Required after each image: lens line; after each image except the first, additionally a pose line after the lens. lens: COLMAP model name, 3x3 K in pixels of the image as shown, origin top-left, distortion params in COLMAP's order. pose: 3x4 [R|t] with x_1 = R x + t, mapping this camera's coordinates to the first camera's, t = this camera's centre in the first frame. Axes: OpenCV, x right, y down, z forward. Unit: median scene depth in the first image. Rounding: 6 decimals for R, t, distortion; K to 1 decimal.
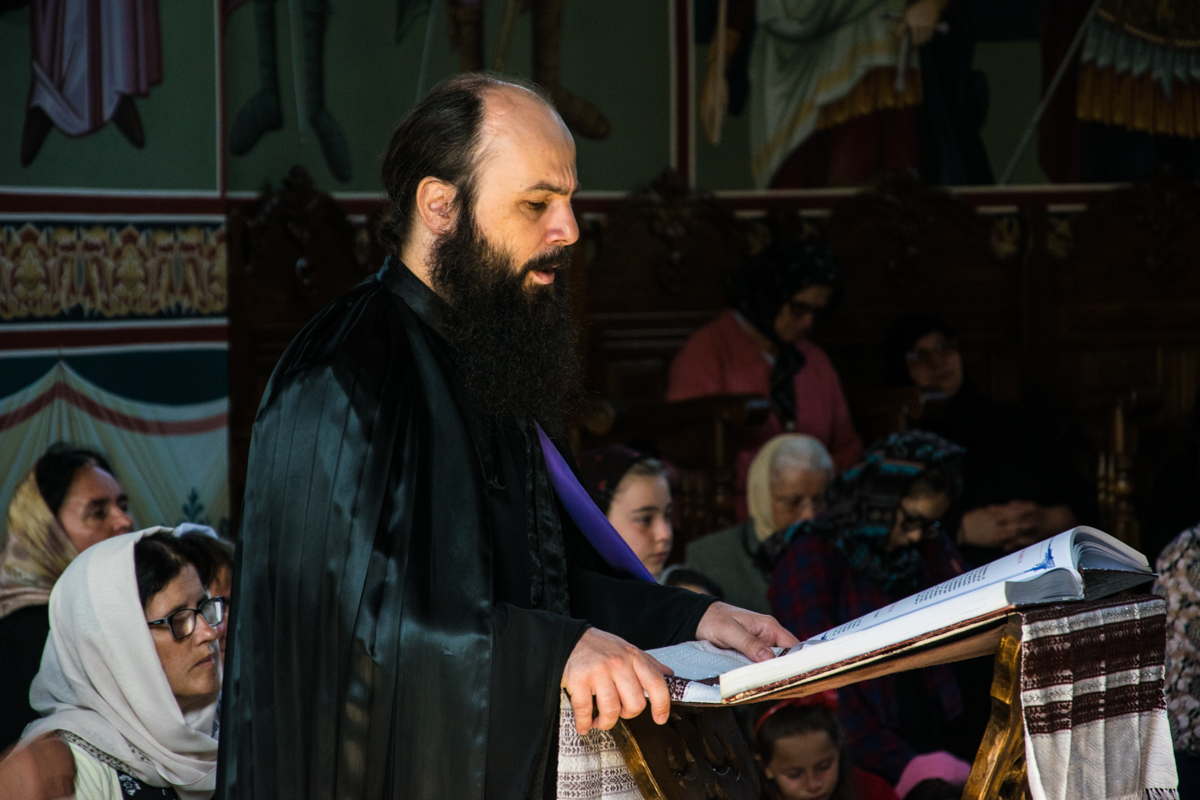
lens RADIAL K [[5495.1, 0, 600.0], [0, 5495.1, 400.0], [0, 0, 1]] dist [1.802491, -4.663023]
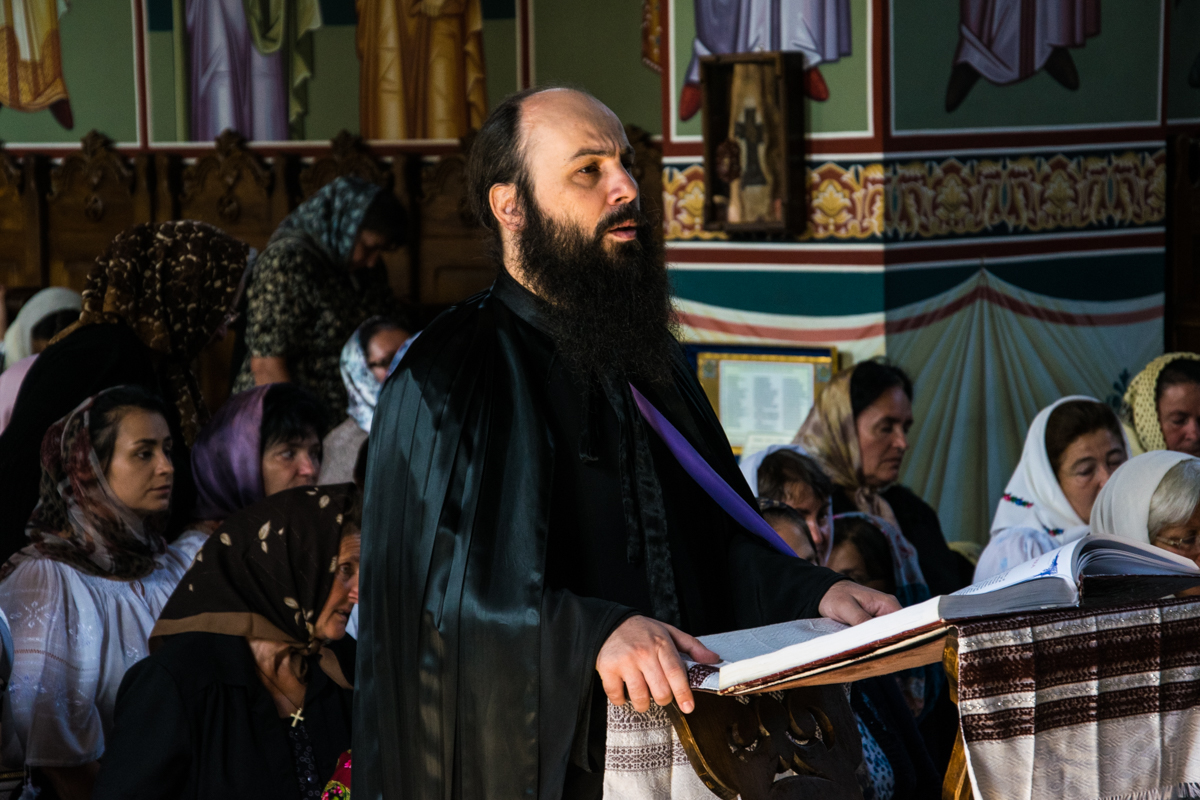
lens RADIAL K [[4007.6, 0, 600.0], [0, 4007.6, 400.0], [0, 0, 1]] dist [0.909561, 3.721649]
pose [[0.936370, 0.017711, -0.350567, 0.254105], [-0.001477, 0.998916, 0.046523, -0.035867], [0.351011, -0.043046, 0.935382, 0.245221]]
